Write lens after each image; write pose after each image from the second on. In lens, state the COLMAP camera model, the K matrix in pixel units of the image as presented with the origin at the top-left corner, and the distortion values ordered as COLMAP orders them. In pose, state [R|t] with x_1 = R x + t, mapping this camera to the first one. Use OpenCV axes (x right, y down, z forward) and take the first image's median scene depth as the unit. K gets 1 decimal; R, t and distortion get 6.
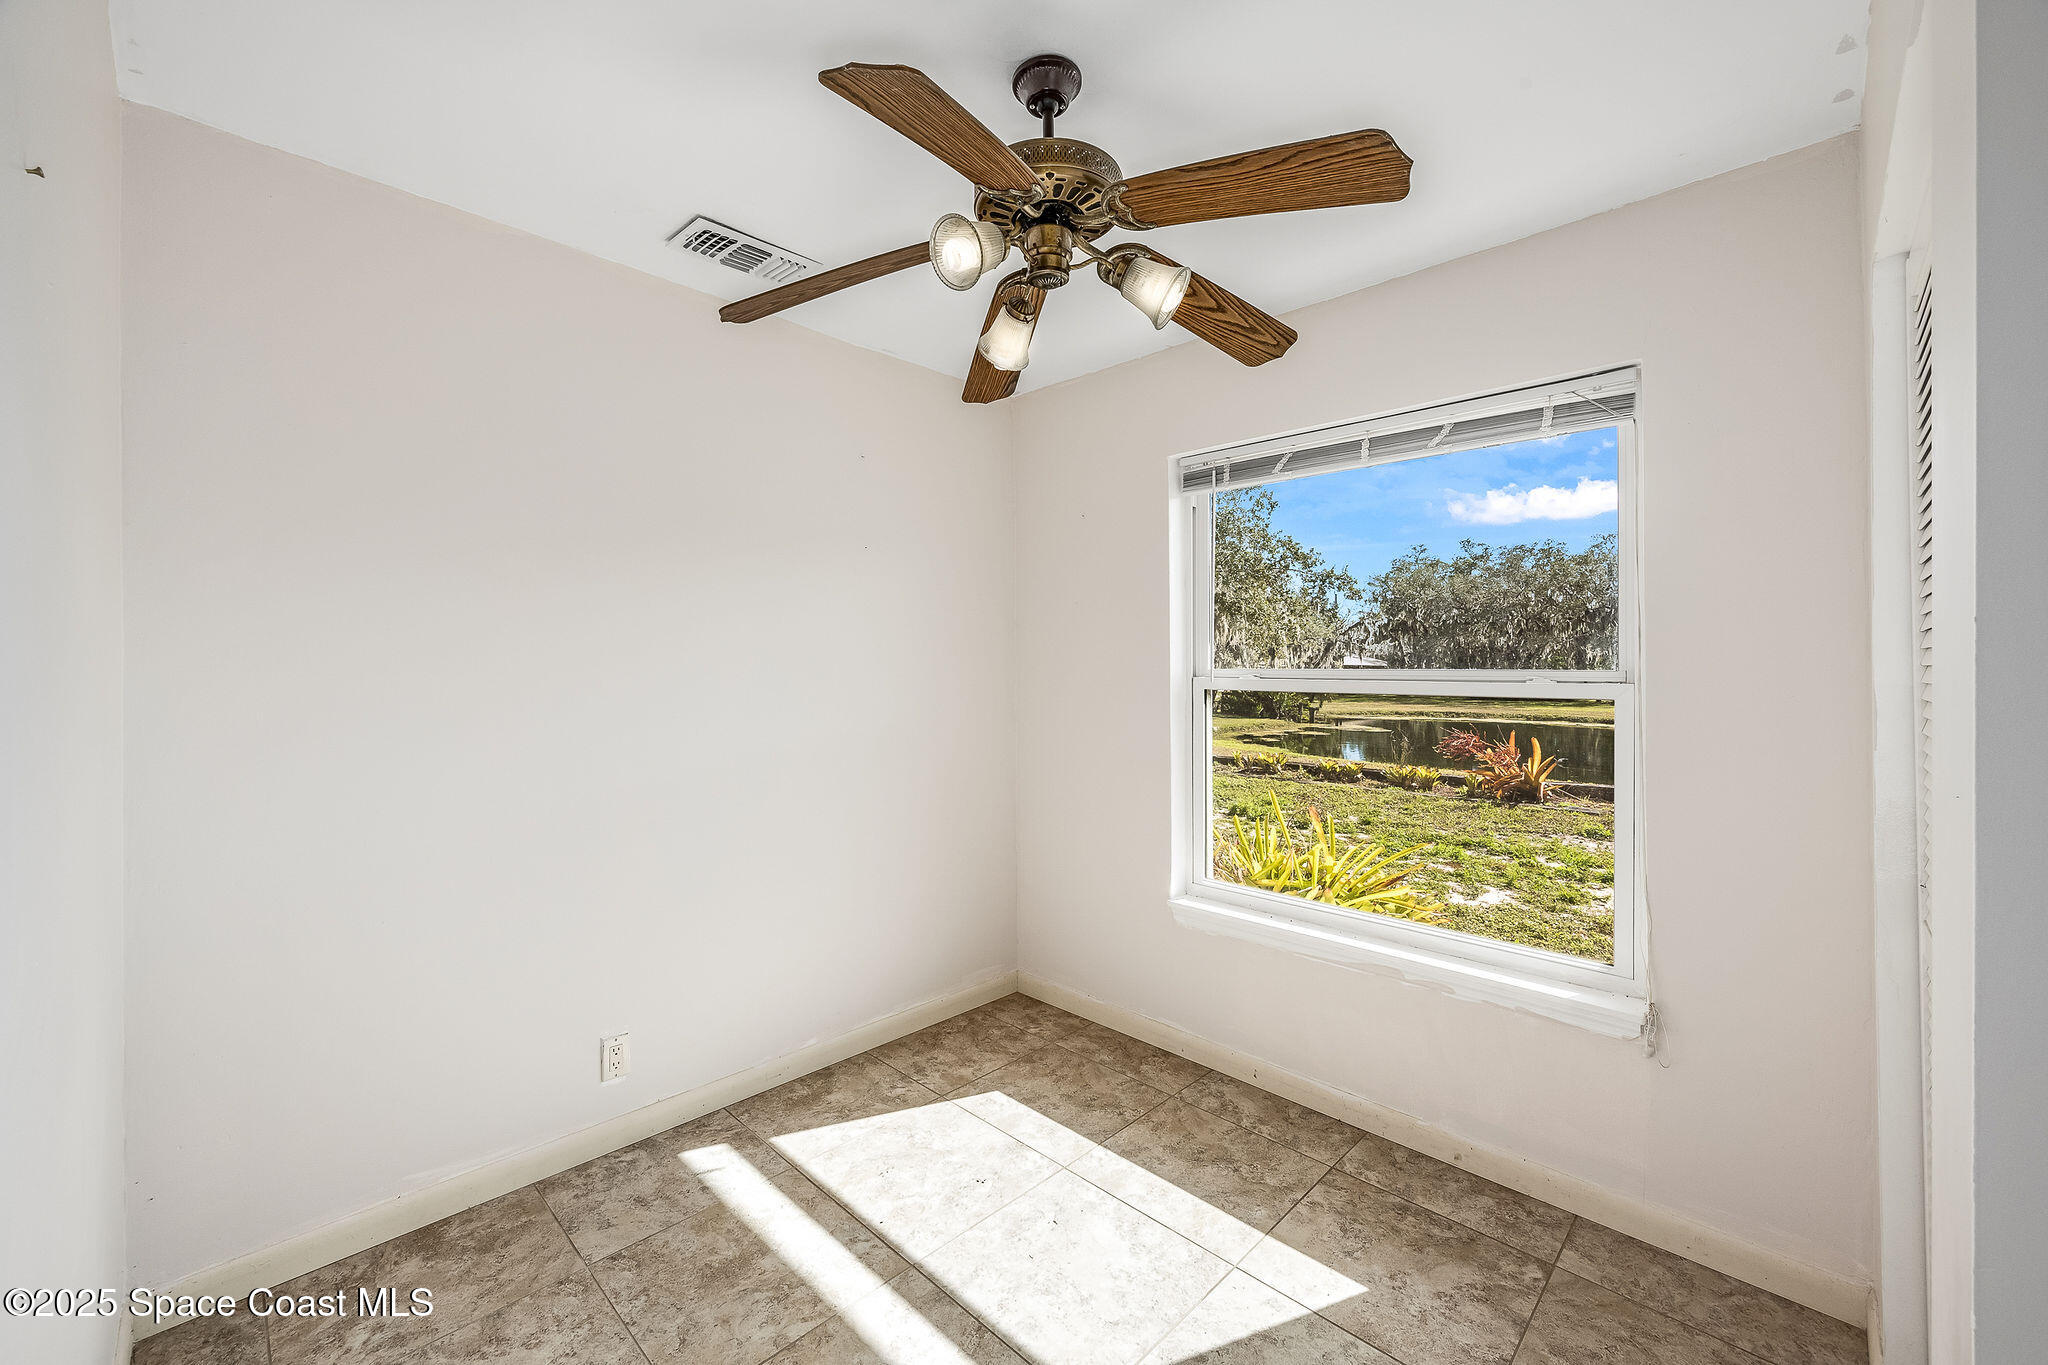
lens RADIAL K [[813.5, 0, 1018.3], [0, 813.5, 666.4], [0, 0, 1]] dist [-0.001891, 0.000208]
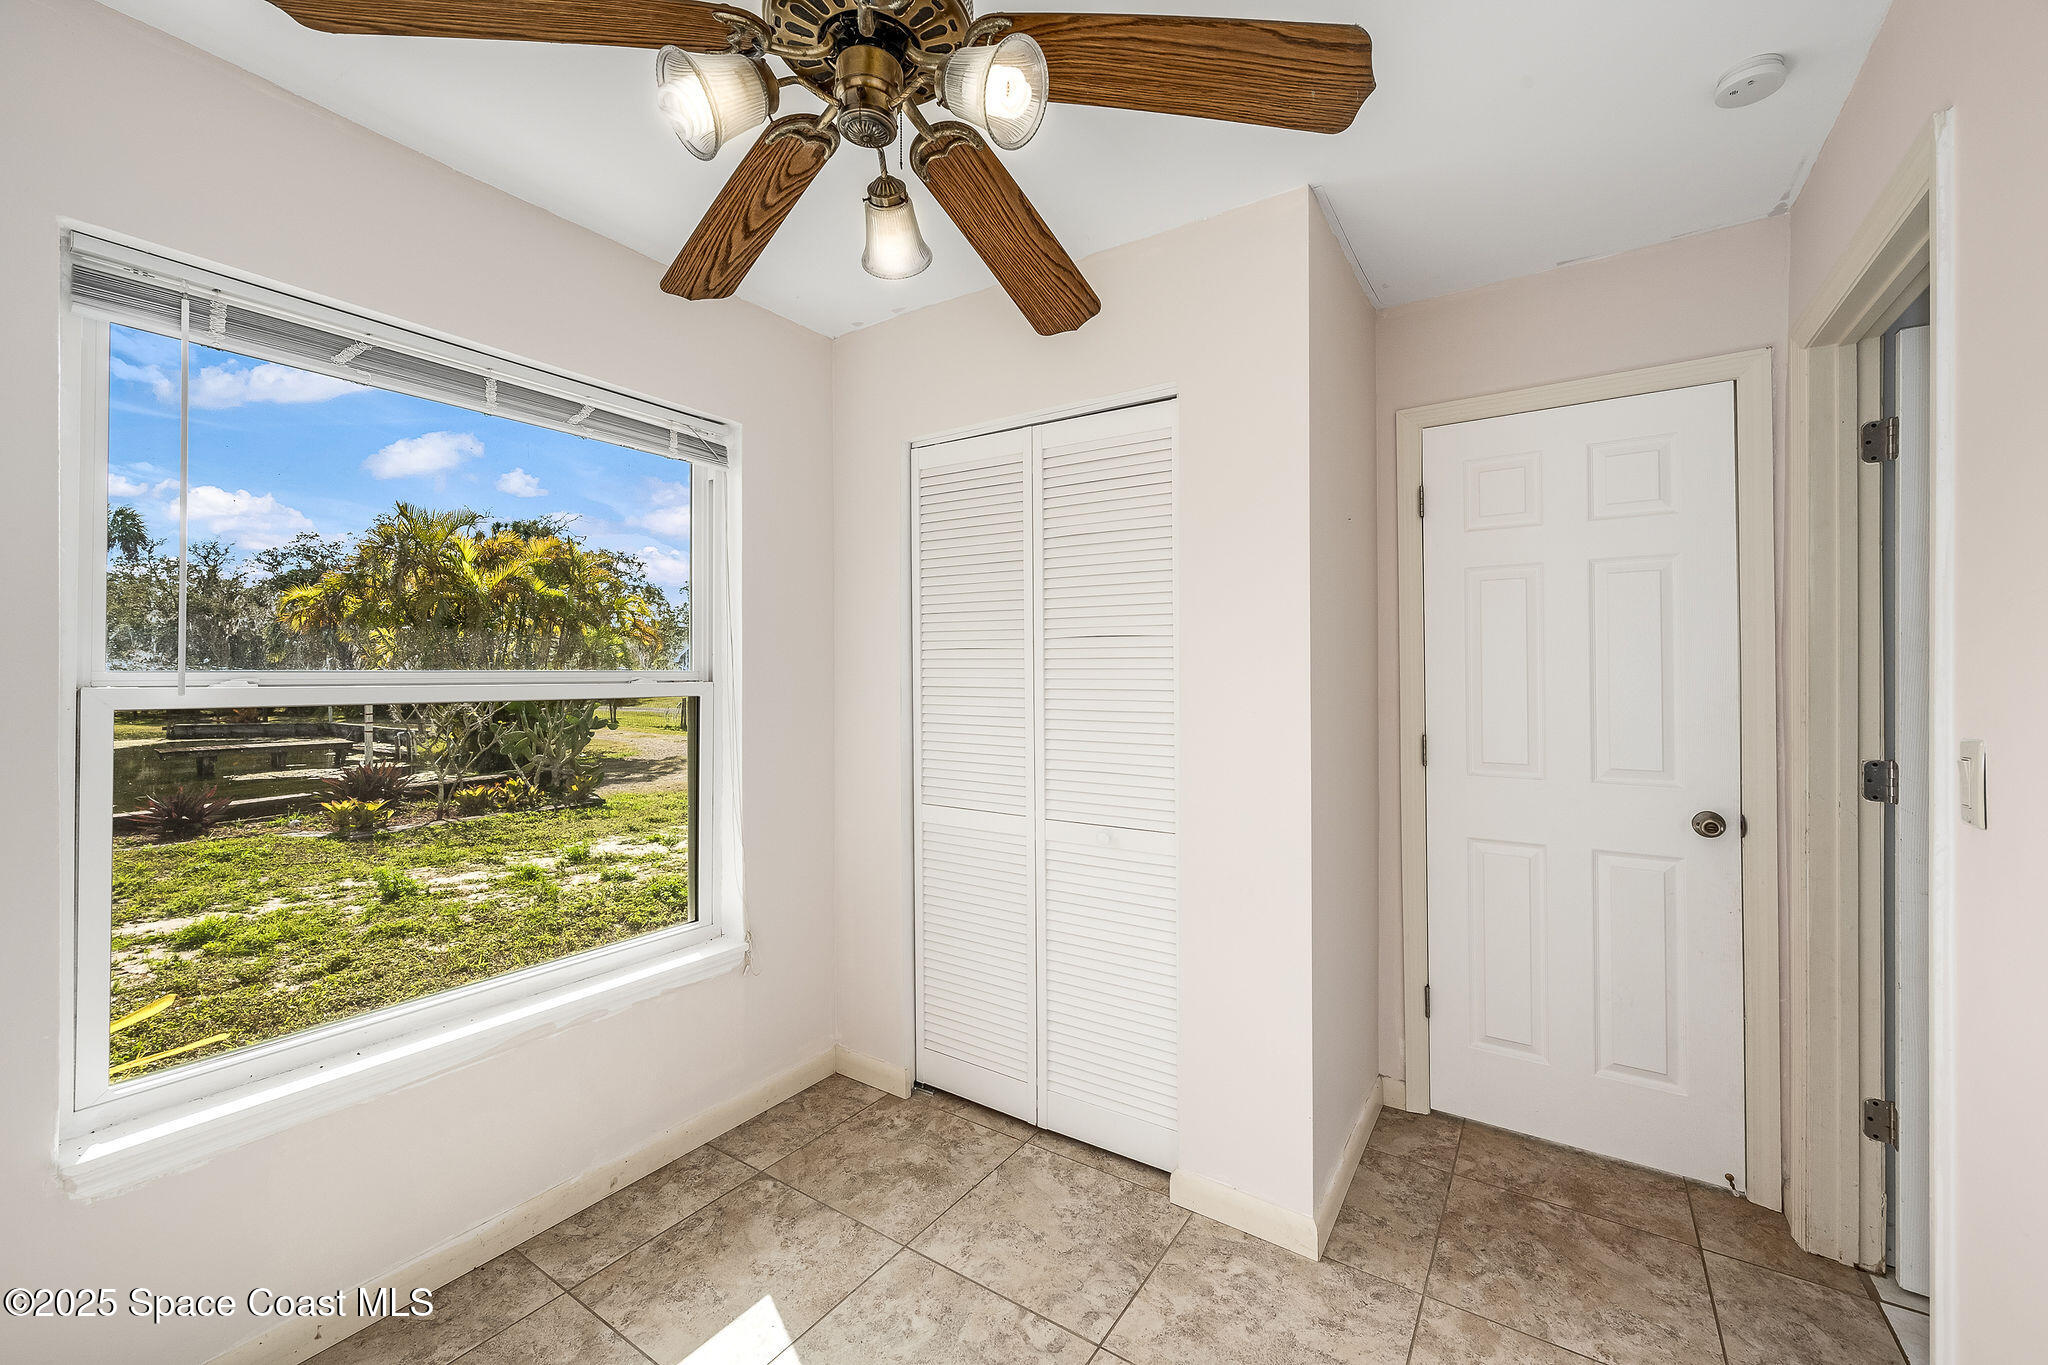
lens RADIAL K [[813.5, 0, 1018.3], [0, 813.5, 666.4], [0, 0, 1]] dist [-0.001891, 0.000208]
pose [[-0.185007, 0.004135, 0.982729, -0.511501], [-0.002347, 0.999986, -0.004649, 0.001909], [-0.982734, -0.003166, -0.184995, 0.748235]]
